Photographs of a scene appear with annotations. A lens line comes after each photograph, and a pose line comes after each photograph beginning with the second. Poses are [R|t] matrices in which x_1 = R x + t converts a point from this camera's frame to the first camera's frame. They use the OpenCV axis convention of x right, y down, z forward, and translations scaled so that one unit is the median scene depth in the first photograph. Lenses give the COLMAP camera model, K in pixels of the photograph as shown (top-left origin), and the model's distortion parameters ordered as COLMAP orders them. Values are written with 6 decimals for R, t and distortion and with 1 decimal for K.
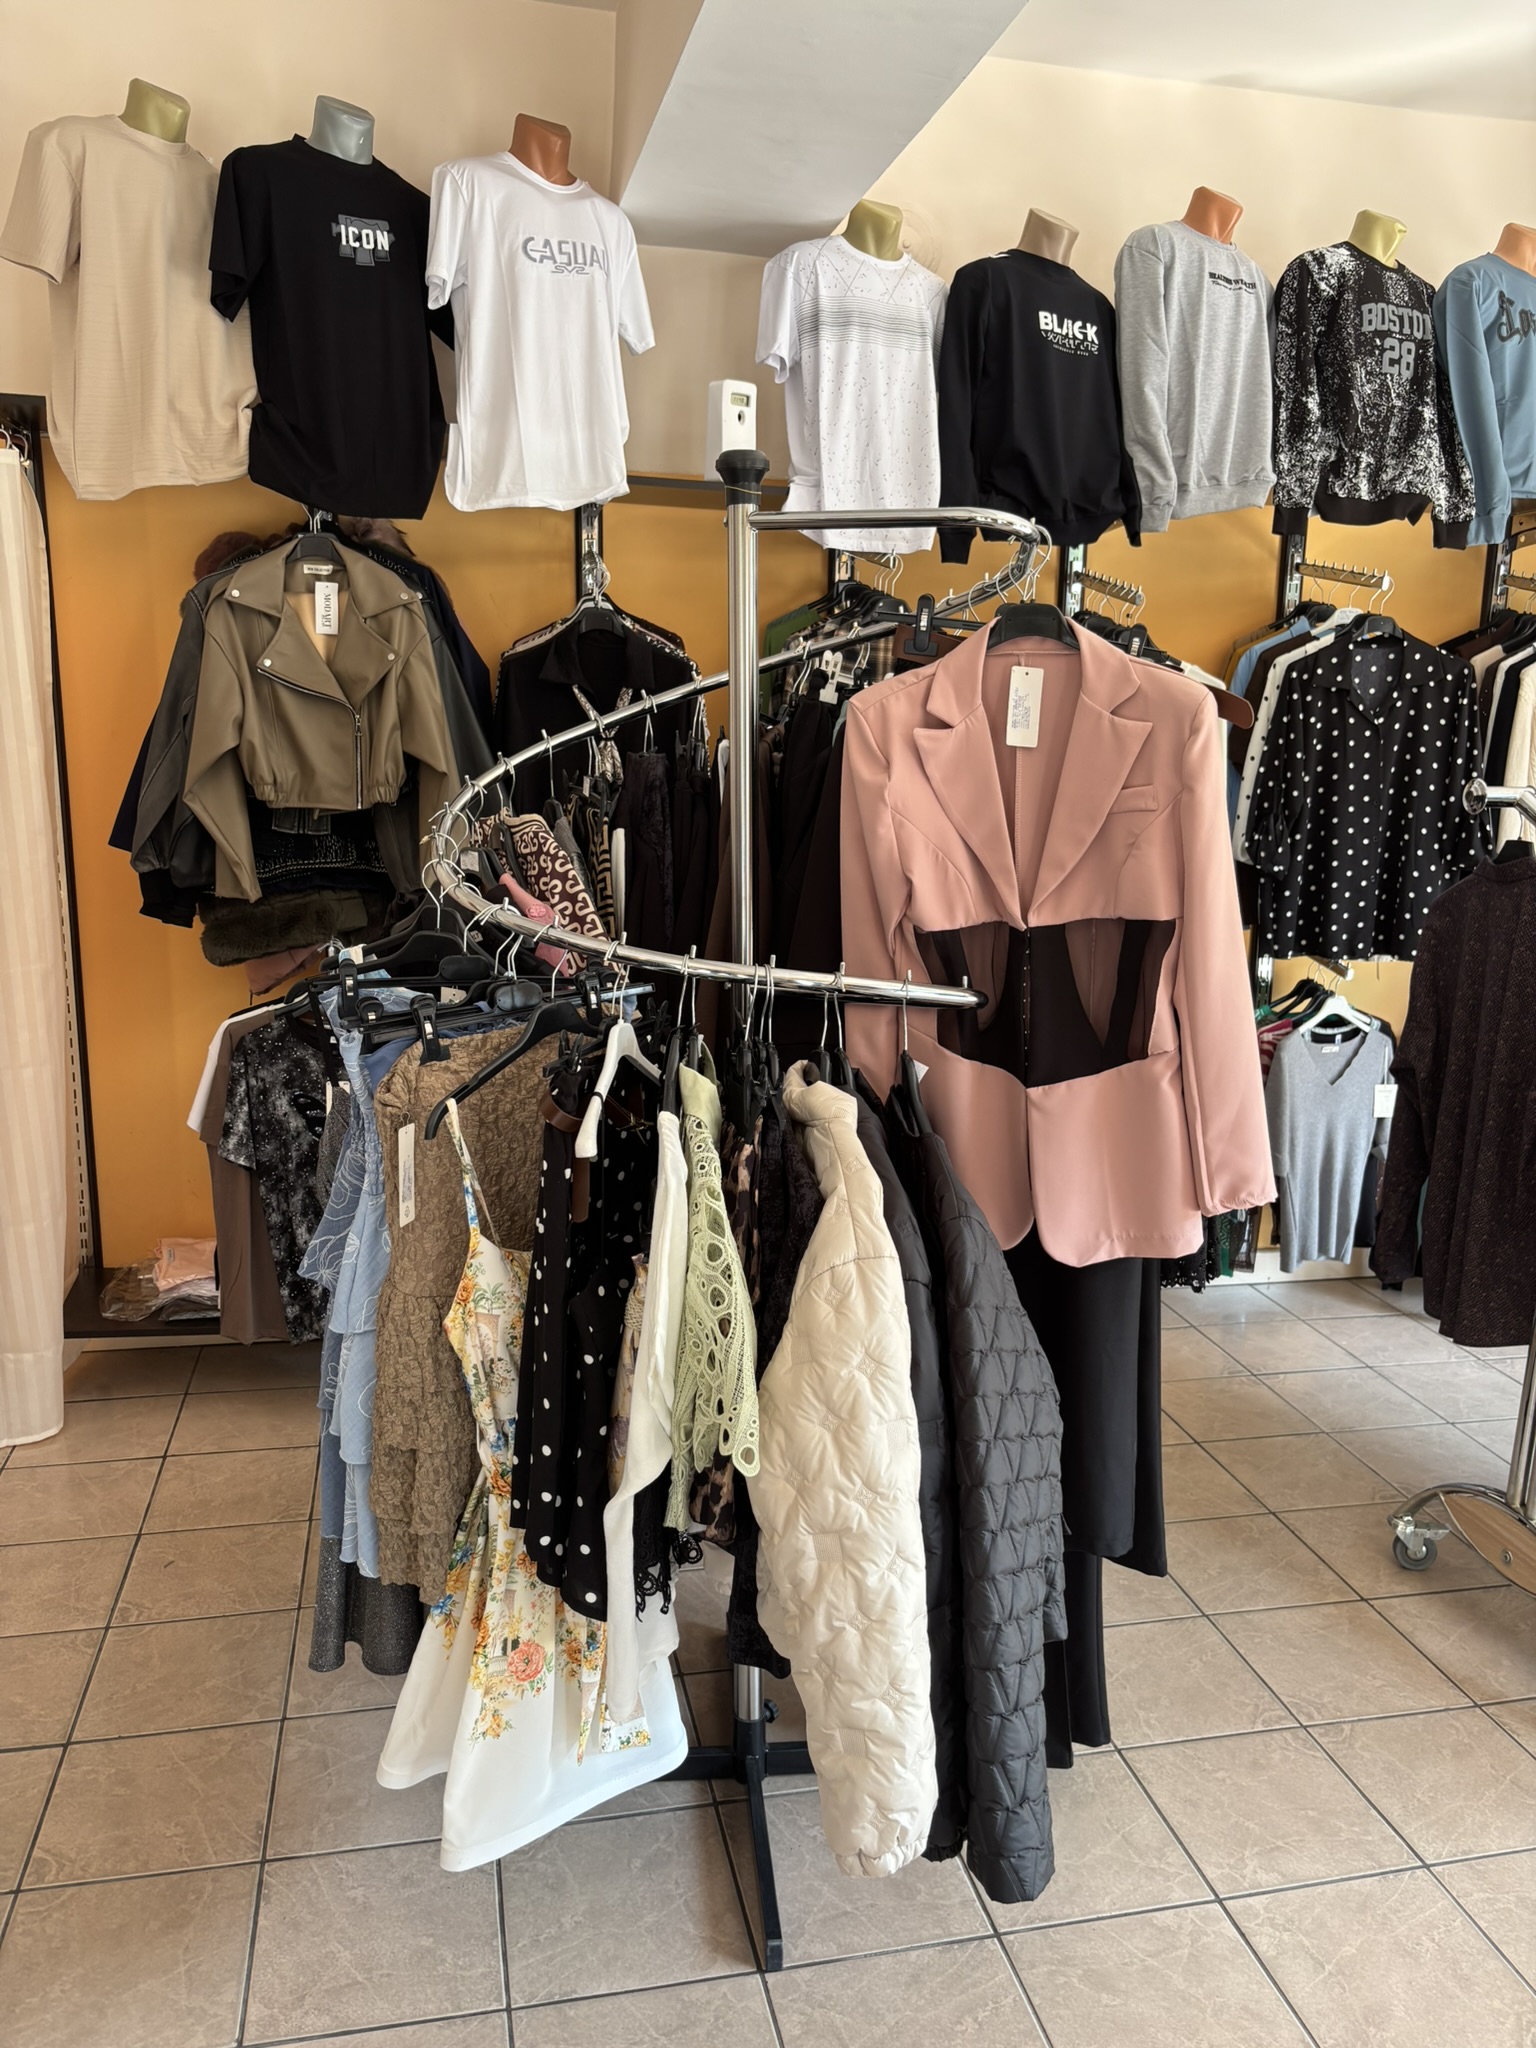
lens RADIAL K [[1563.6, 0, 762.6], [0, 1563.6, 1010.0], [0, 0, 1]] dist [0.051049, -0.060539]
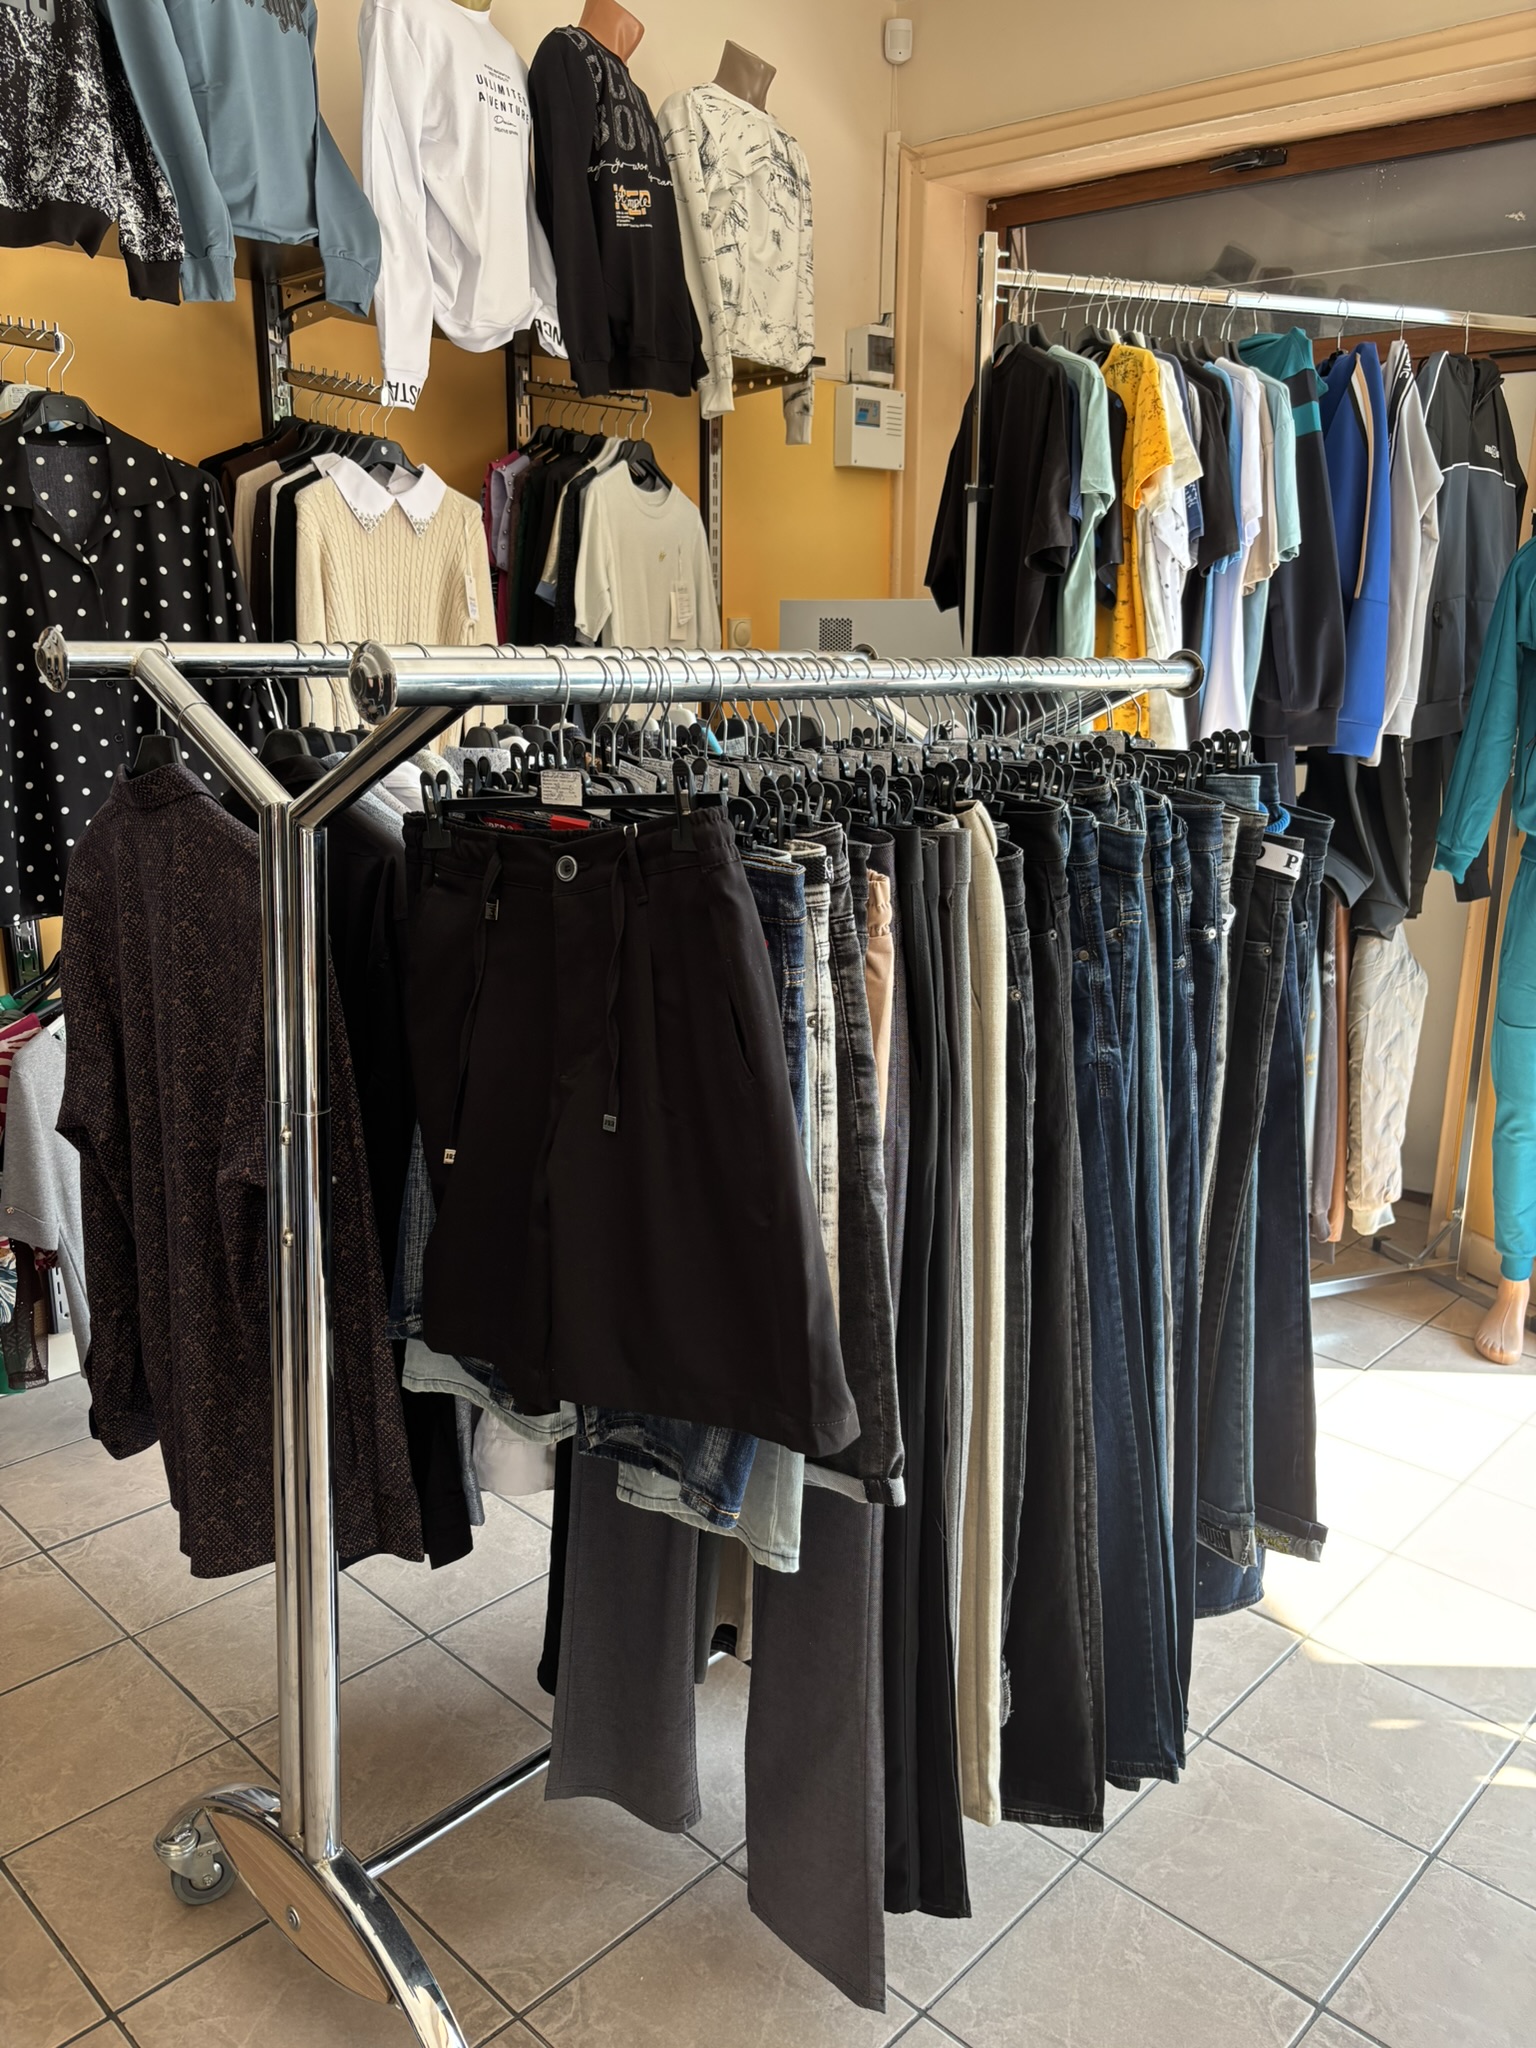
lens RADIAL K [[1563.6, 0, 769.4], [0, 1563.6, 1031.0], [0, 0, 1]] dist [0.051049, -0.060539]
pose [[0.828196, -0.150514, 0.539849, 0.239730], [0.107894, 0.988063, 0.109958, -0.028298], [-0.549955, -0.032821, 0.834549, 0.277150]]
